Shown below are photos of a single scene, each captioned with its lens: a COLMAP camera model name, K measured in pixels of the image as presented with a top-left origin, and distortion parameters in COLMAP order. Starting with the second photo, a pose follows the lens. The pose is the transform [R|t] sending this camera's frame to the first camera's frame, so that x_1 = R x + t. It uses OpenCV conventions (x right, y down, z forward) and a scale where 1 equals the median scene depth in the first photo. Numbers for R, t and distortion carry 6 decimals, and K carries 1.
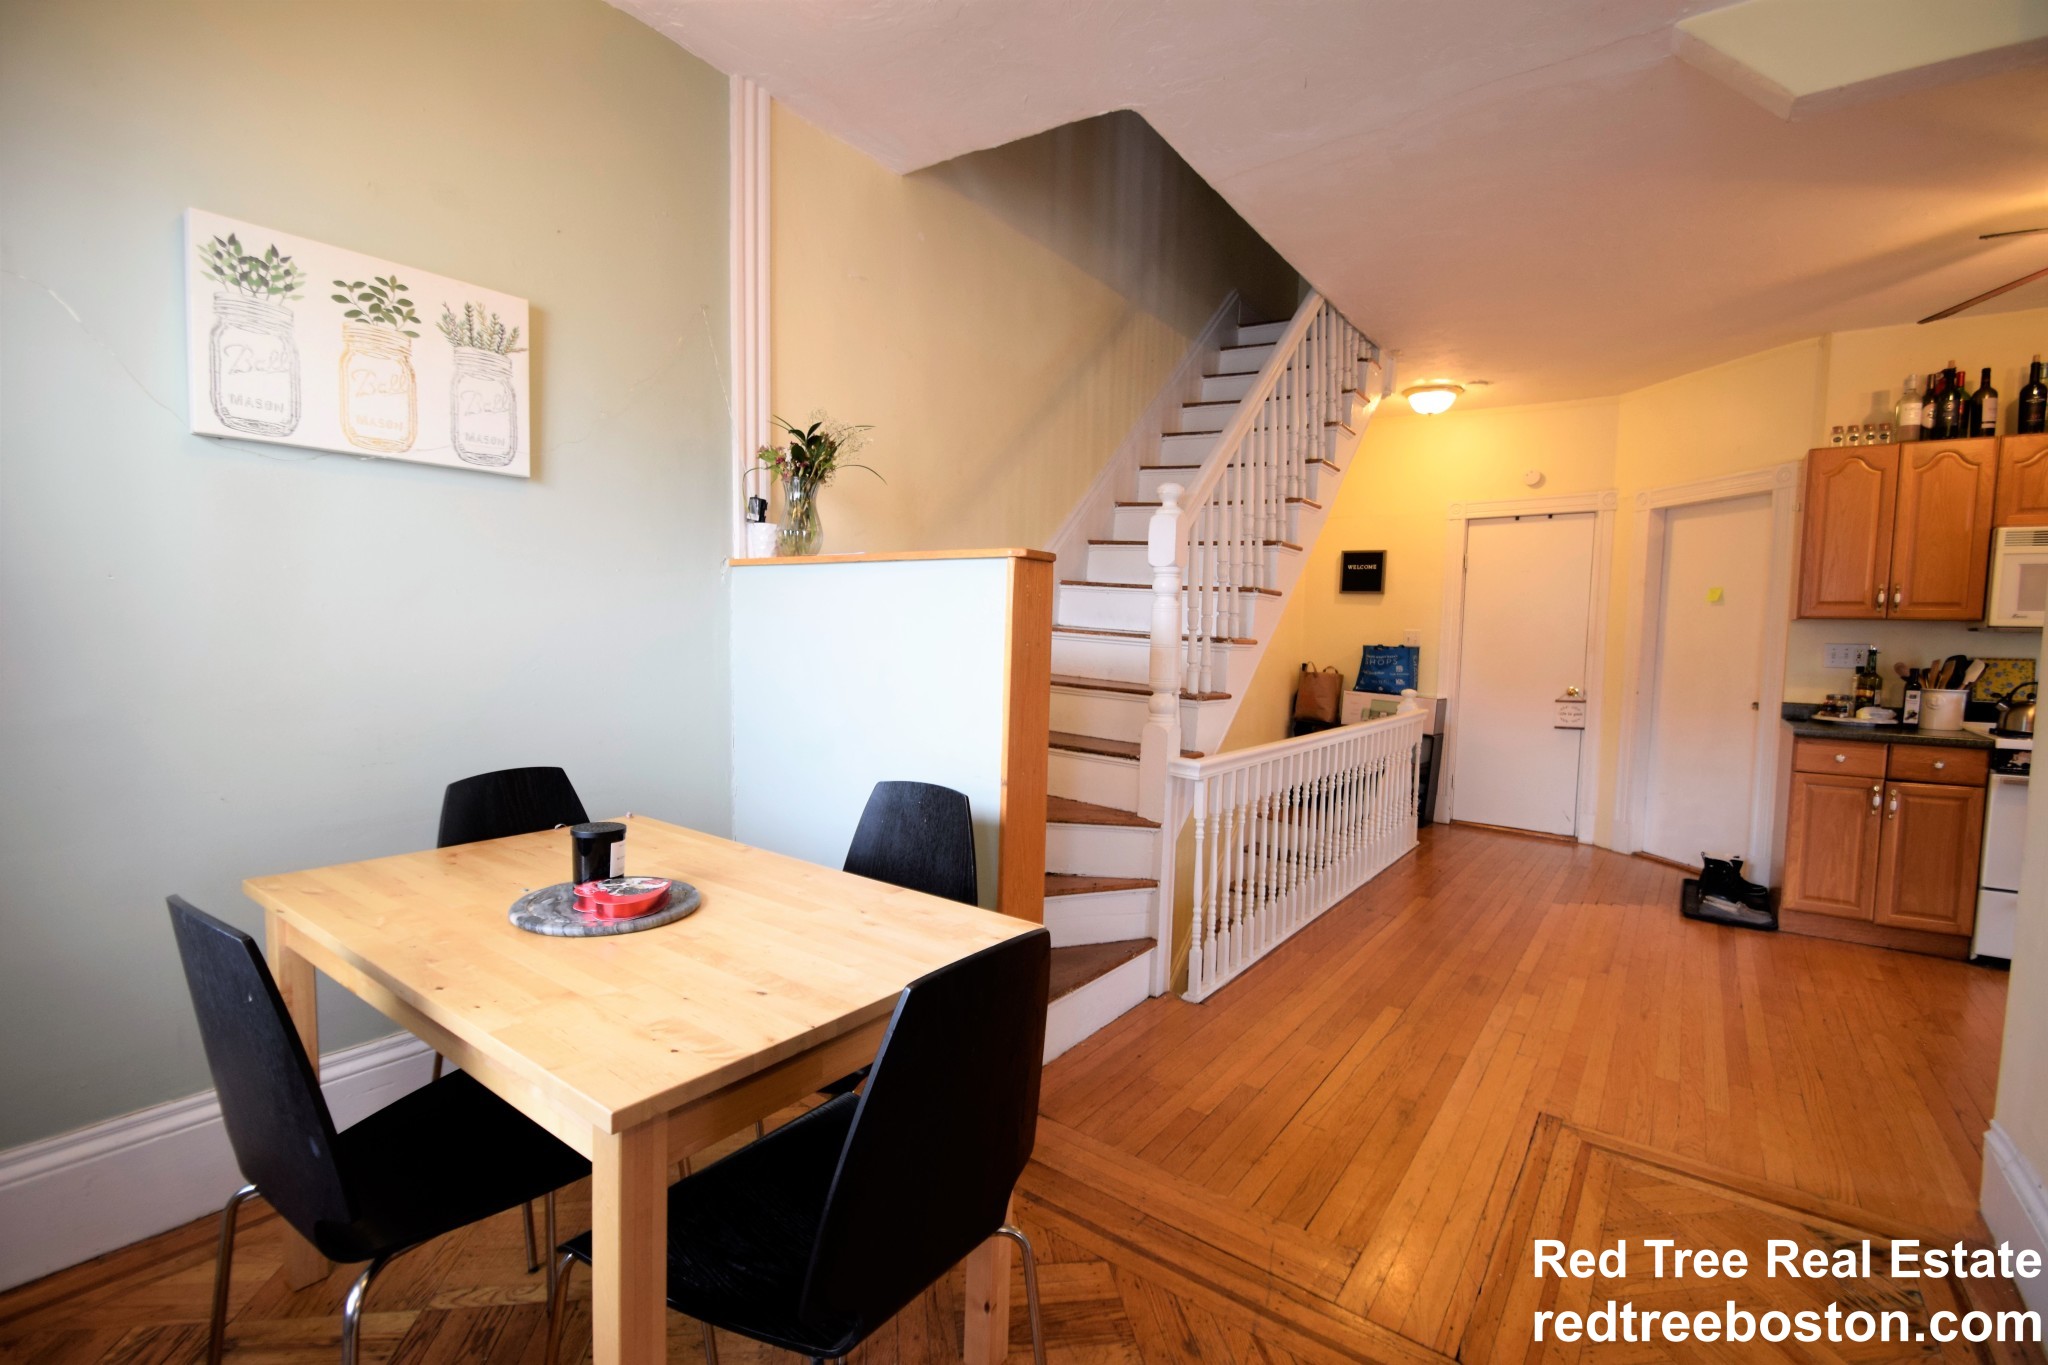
lens RADIAL K [[891.1, 0, 1021.0], [0, 891.1, 698.0], [0, 0, 1]] dist [0.010626, -0.014589]
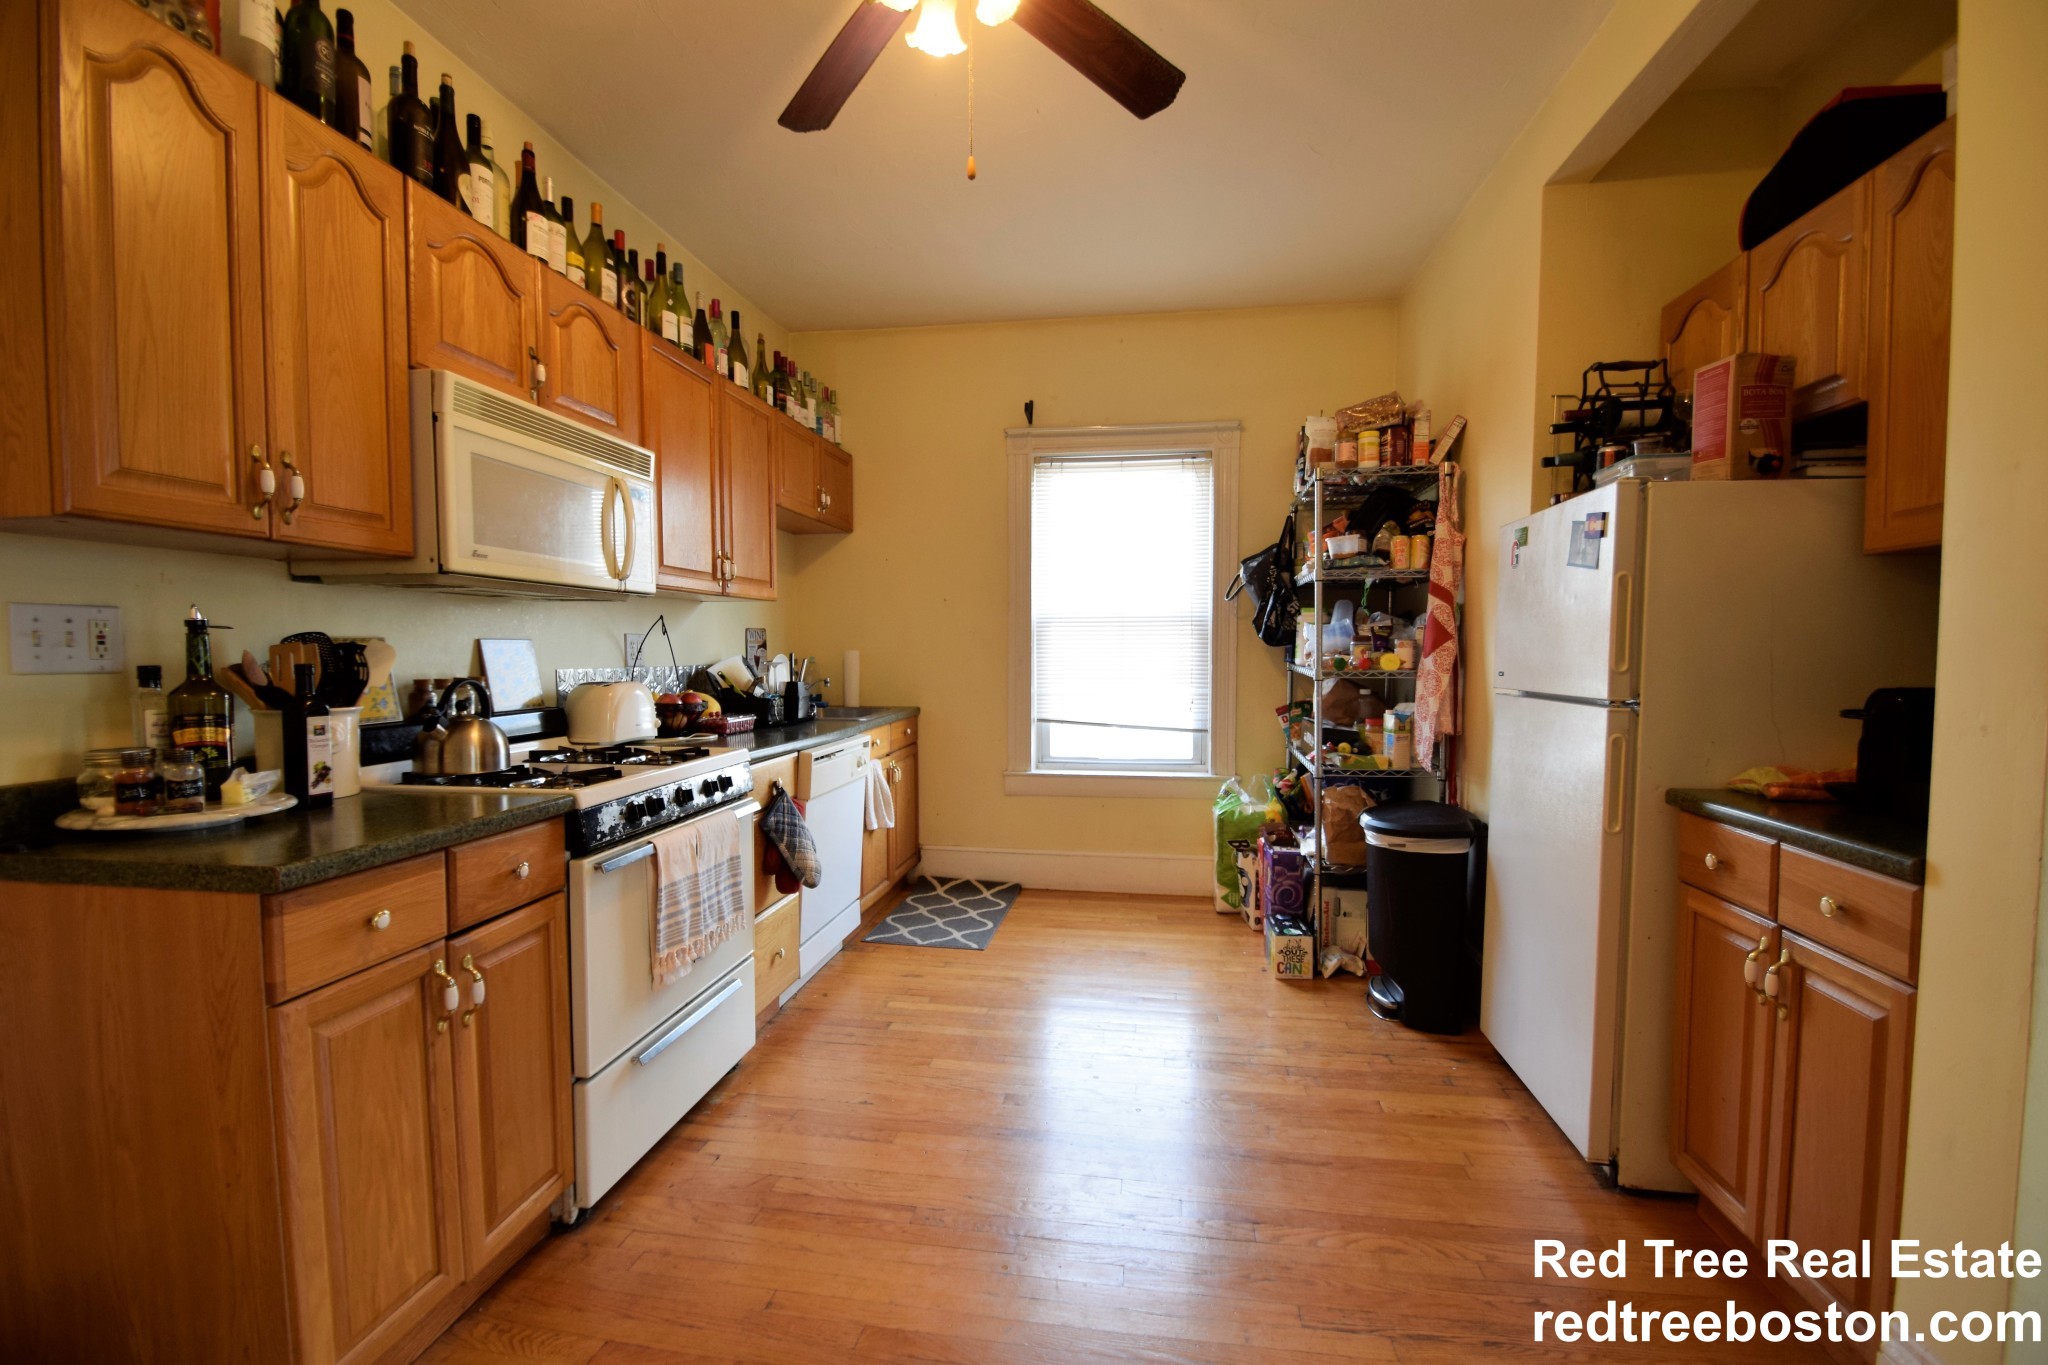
lens RADIAL K [[893.8, 0, 1023.3], [0, 893.8, 698.0], [0, 0, 1]] dist [0.014396, -0.016701]
pose [[-0.474296, -0.065455, 0.877929, 0.487540], [0.057649, 0.992783, 0.105163, -0.043715], [-0.878476, 0.100490, -0.467099, 0.929535]]
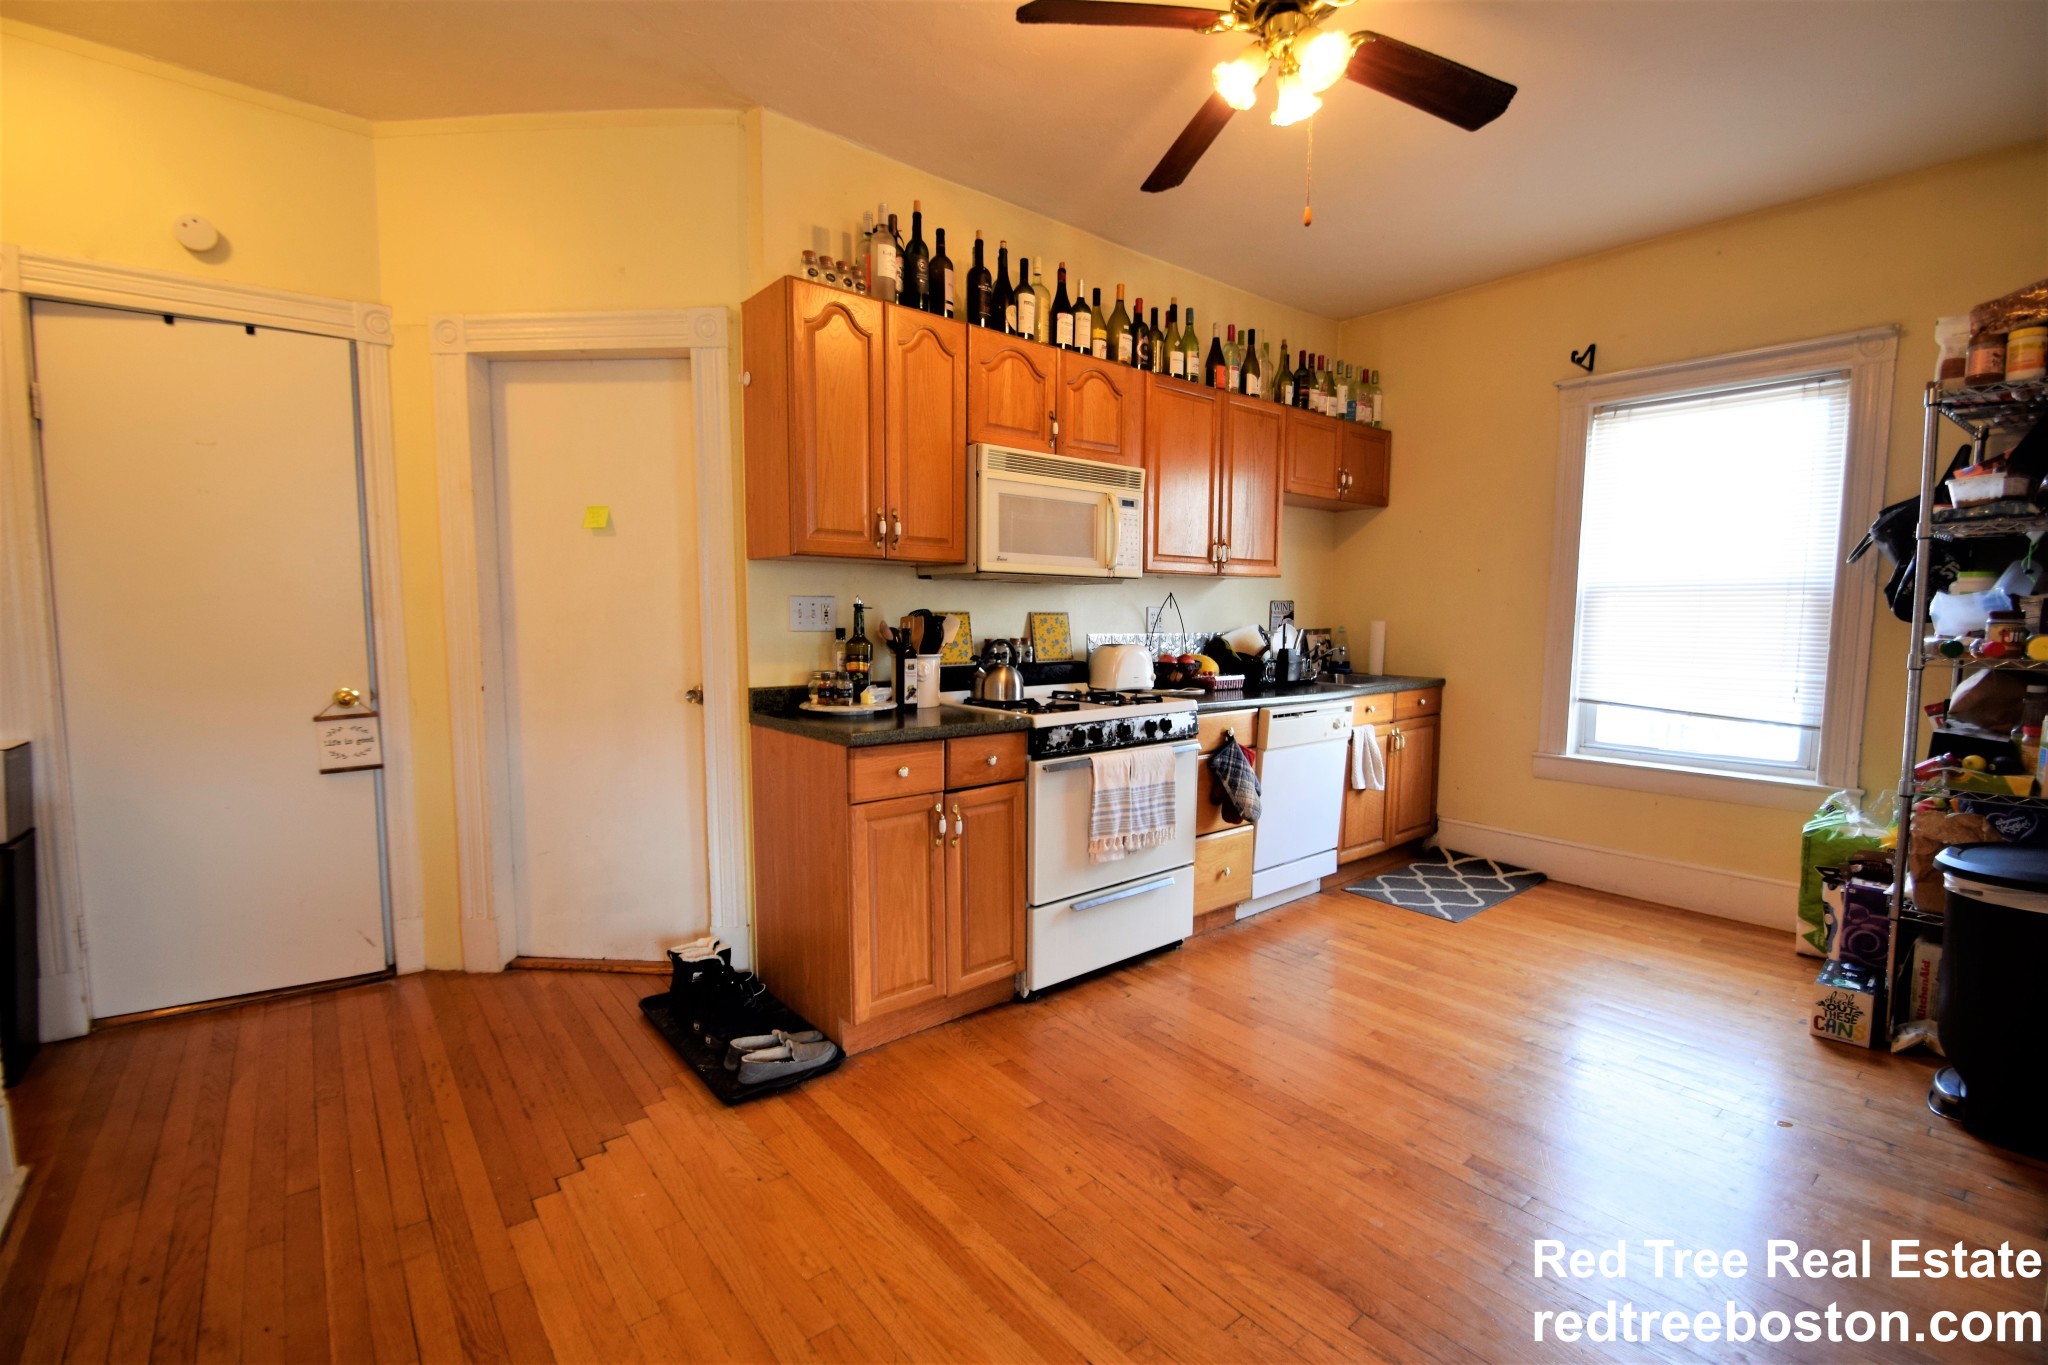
lens RADIAL K [[891.1, 0, 1021.0], [0, 891.1, 698.0], [0, 0, 1]] dist [0.010626, -0.014589]
pose [[0.236168, -0.109110, 0.965567, 0.323055], [0.070890, 0.992963, 0.094867, -0.040803], [-0.969123, 0.046045, 0.242240, 0.756285]]
